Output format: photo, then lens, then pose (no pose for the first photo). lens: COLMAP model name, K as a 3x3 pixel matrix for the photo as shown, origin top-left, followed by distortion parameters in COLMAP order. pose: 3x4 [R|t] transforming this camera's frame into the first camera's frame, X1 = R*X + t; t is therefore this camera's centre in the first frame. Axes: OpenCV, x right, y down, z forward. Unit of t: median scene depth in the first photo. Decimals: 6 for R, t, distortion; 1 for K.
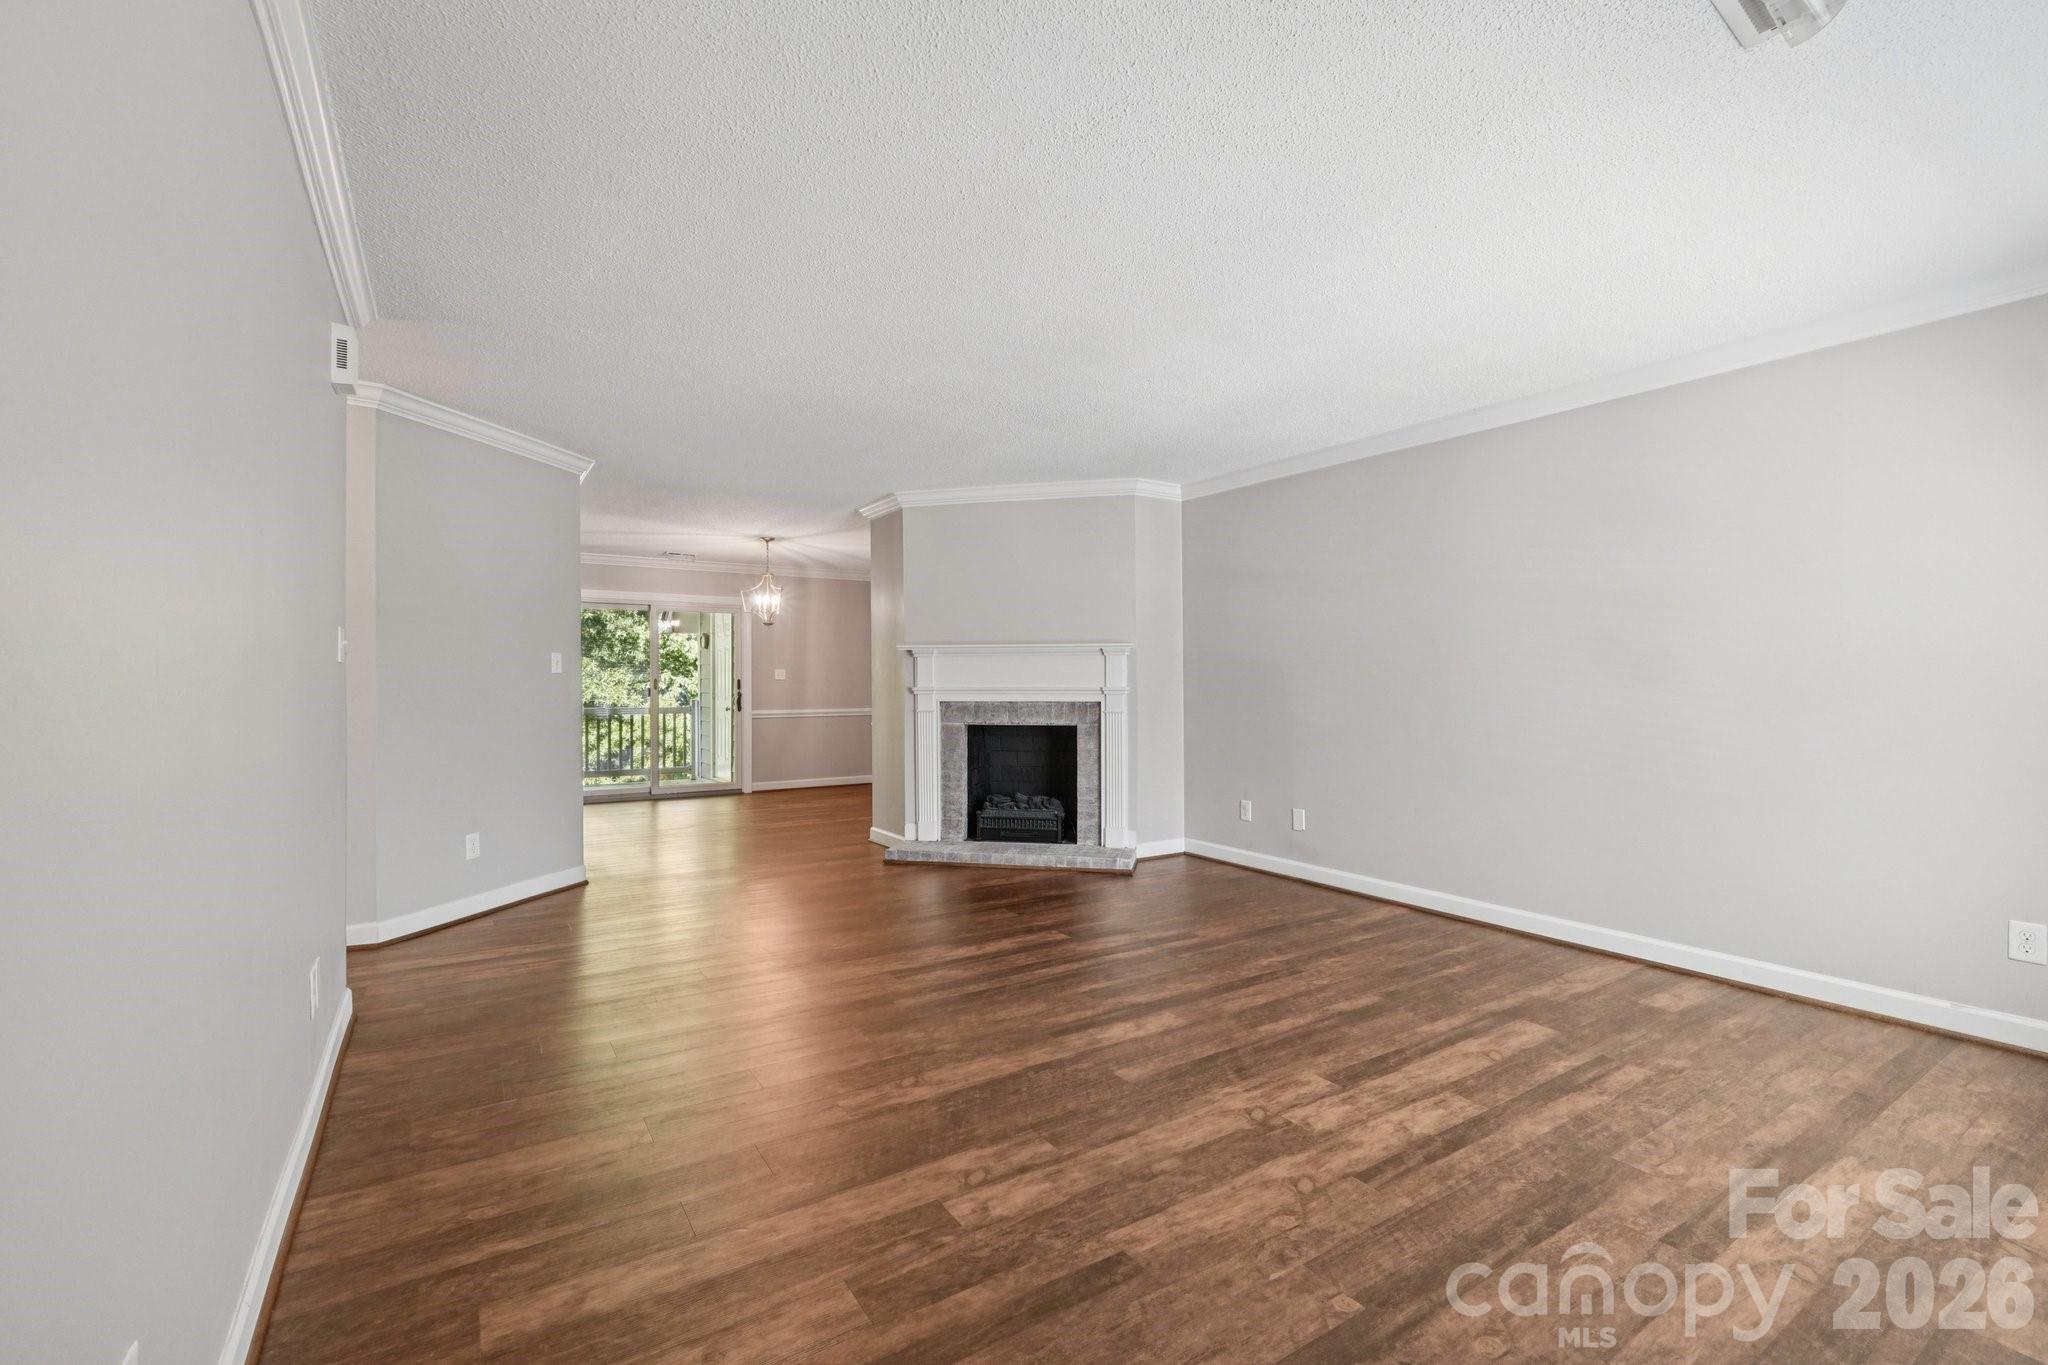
lens RADIAL K [[891.1, 0, 1024.0], [0, 891.1, 682.5], [0, 0, 1]] dist [0.001075, 0.000203]
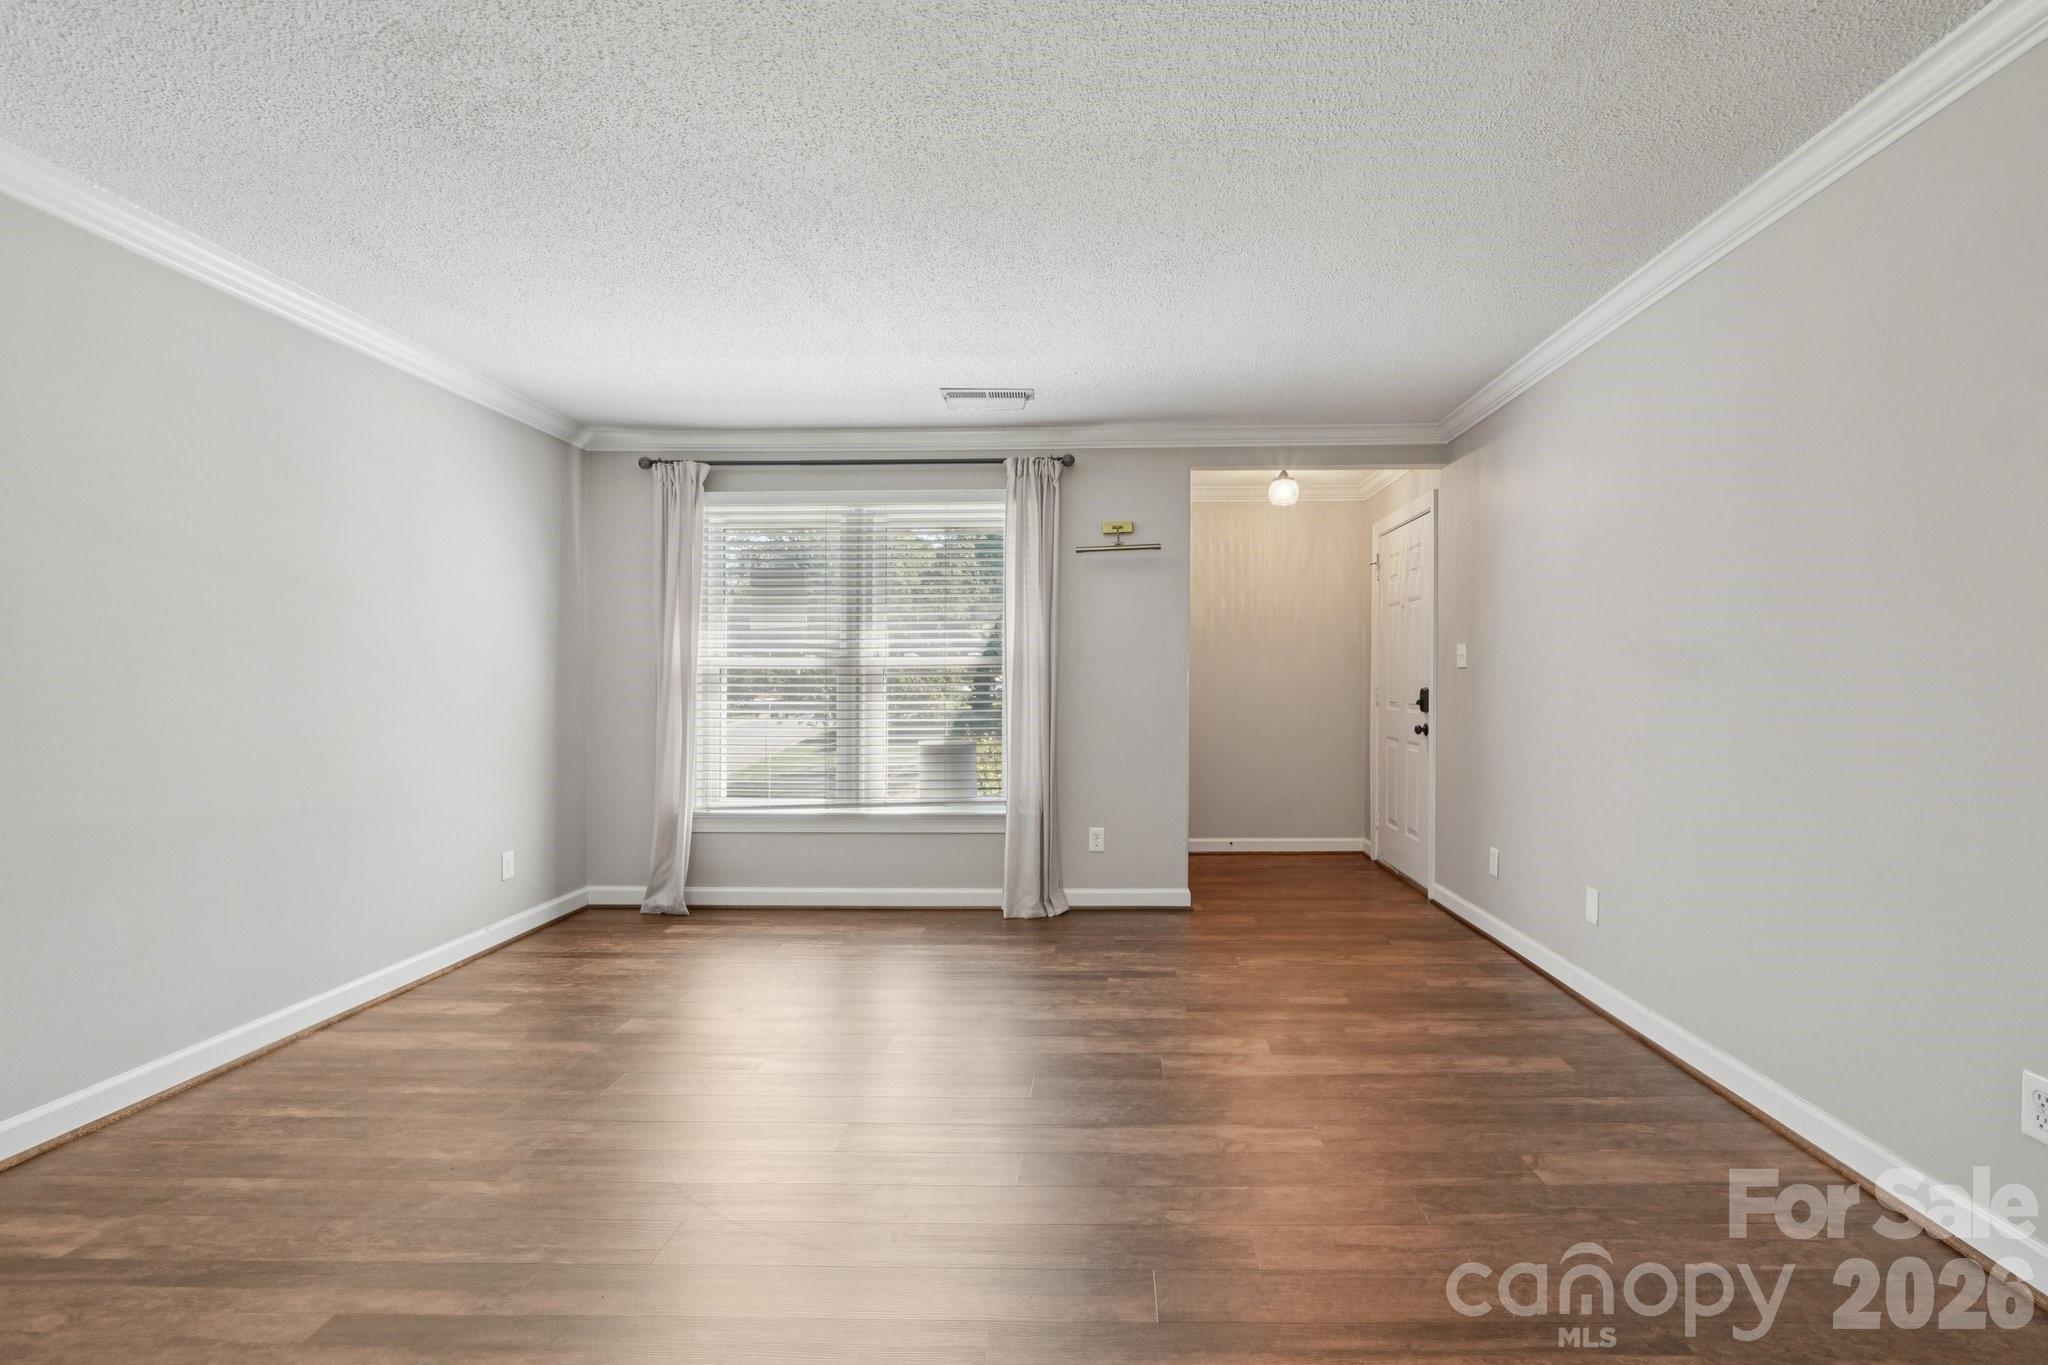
lens RADIAL K [[912.8, 0, 1081.3], [0, 912.8, 670.4], [0, 0, 1]] dist [-0.000600, 0.001405]
pose [[-0.829024, 0.009785, 0.559127, -0.226286], [0.004438, 0.999931, -0.010919, -0.002707], [-0.559195, -0.006571, -0.829010, 0.815565]]
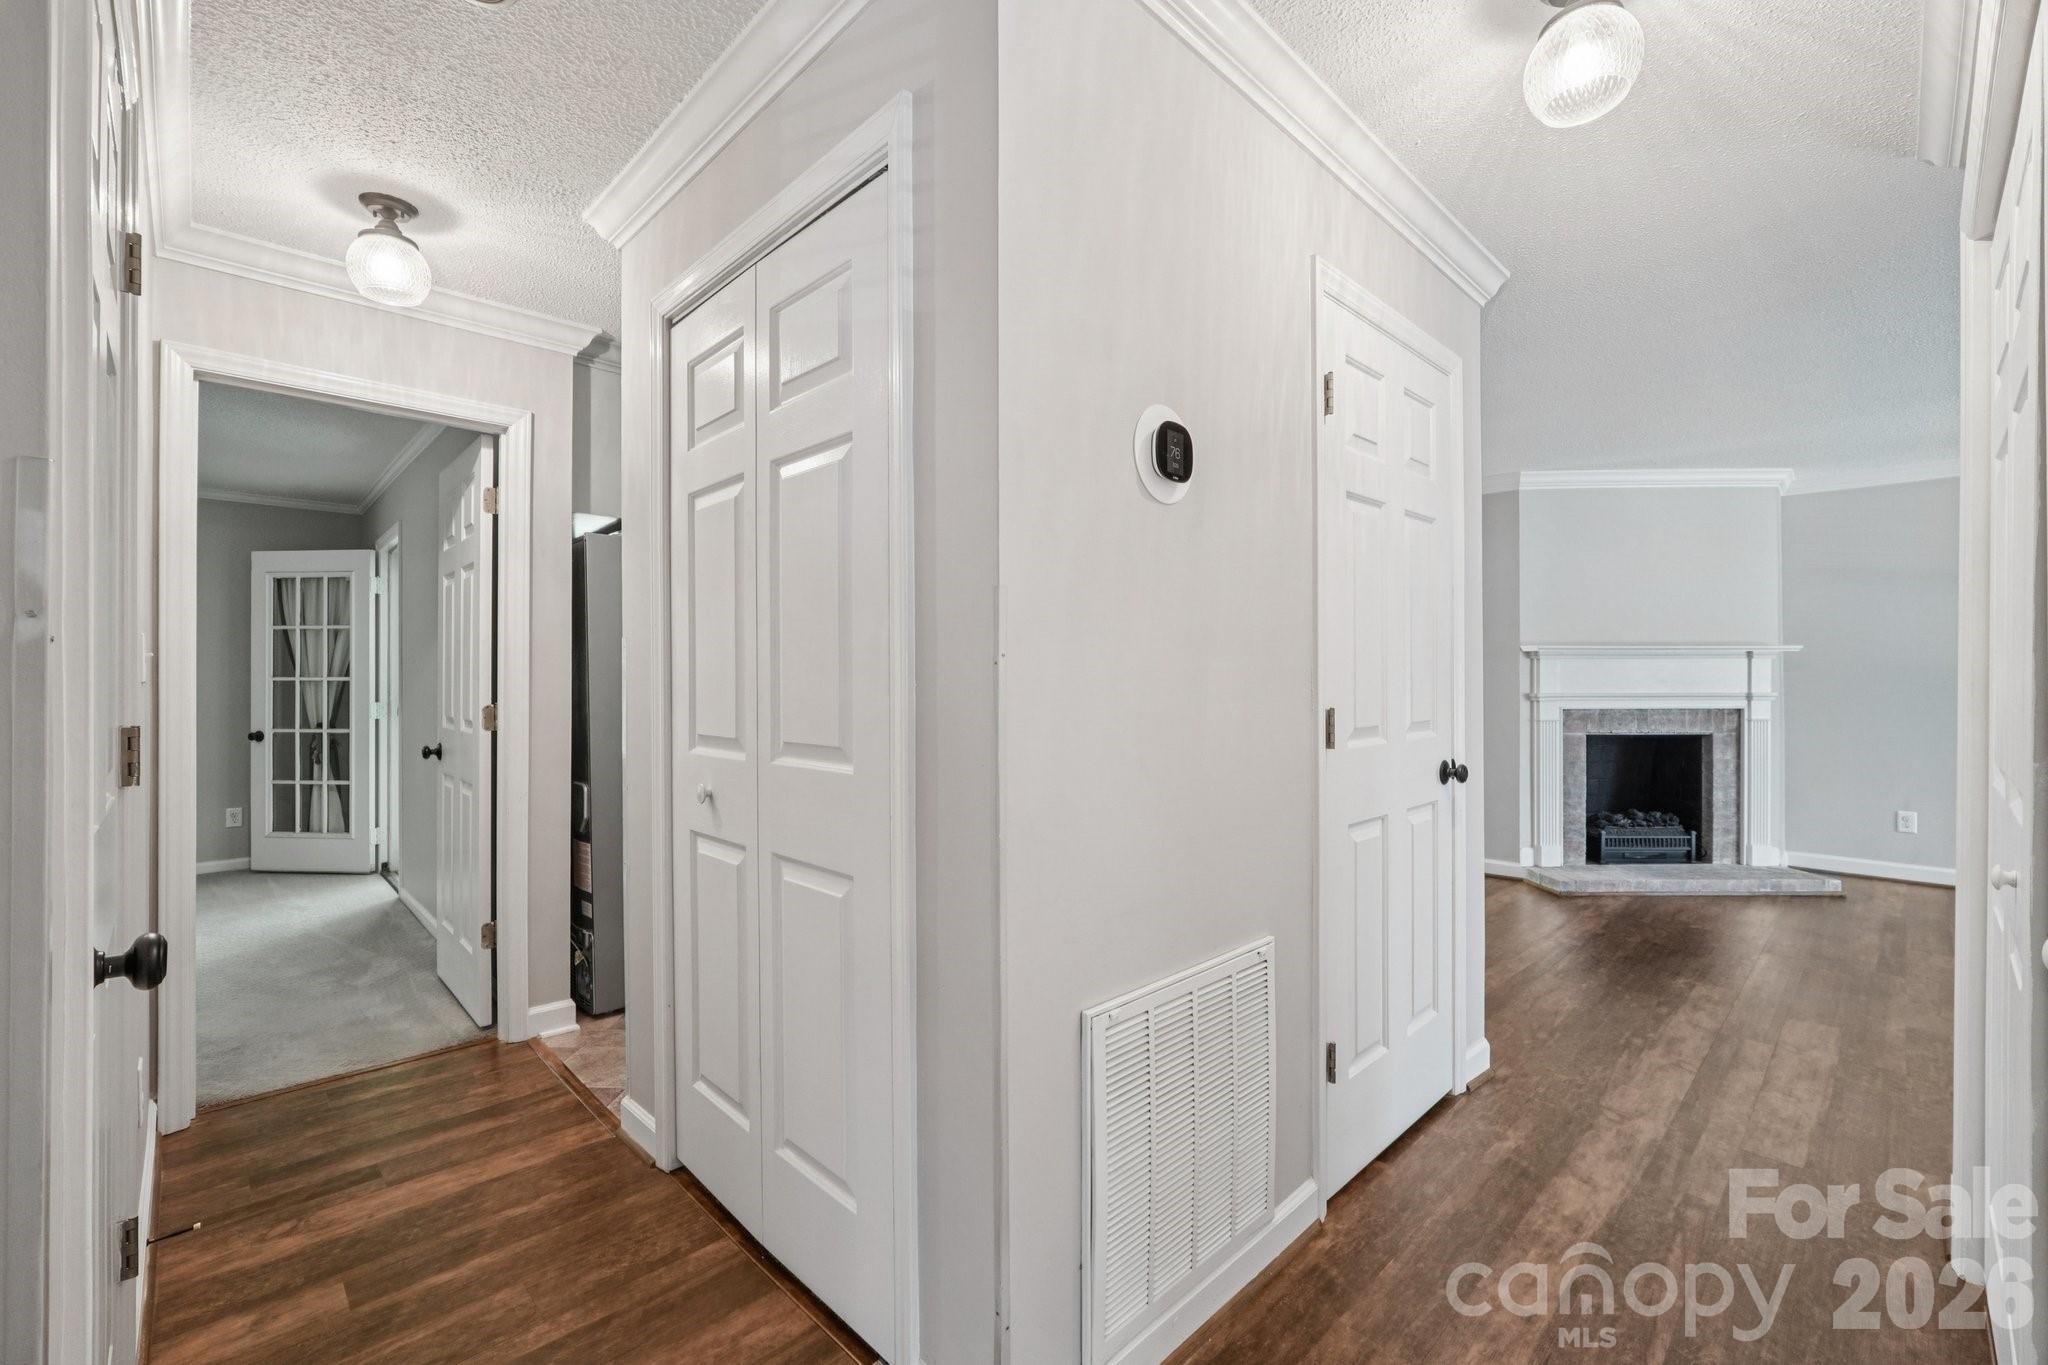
lens RADIAL K [[862.3, 0, 1030.0], [0, 862.3, 684.3], [0, 0, 1]] dist [-0.019845, 0.007623]
pose [[0.979469, -0.000779, 0.201593, -0.812643], [-0.001080, 0.999958, 0.009113, -0.010645], [-0.201591, -0.009143, 0.979427, 0.281090]]
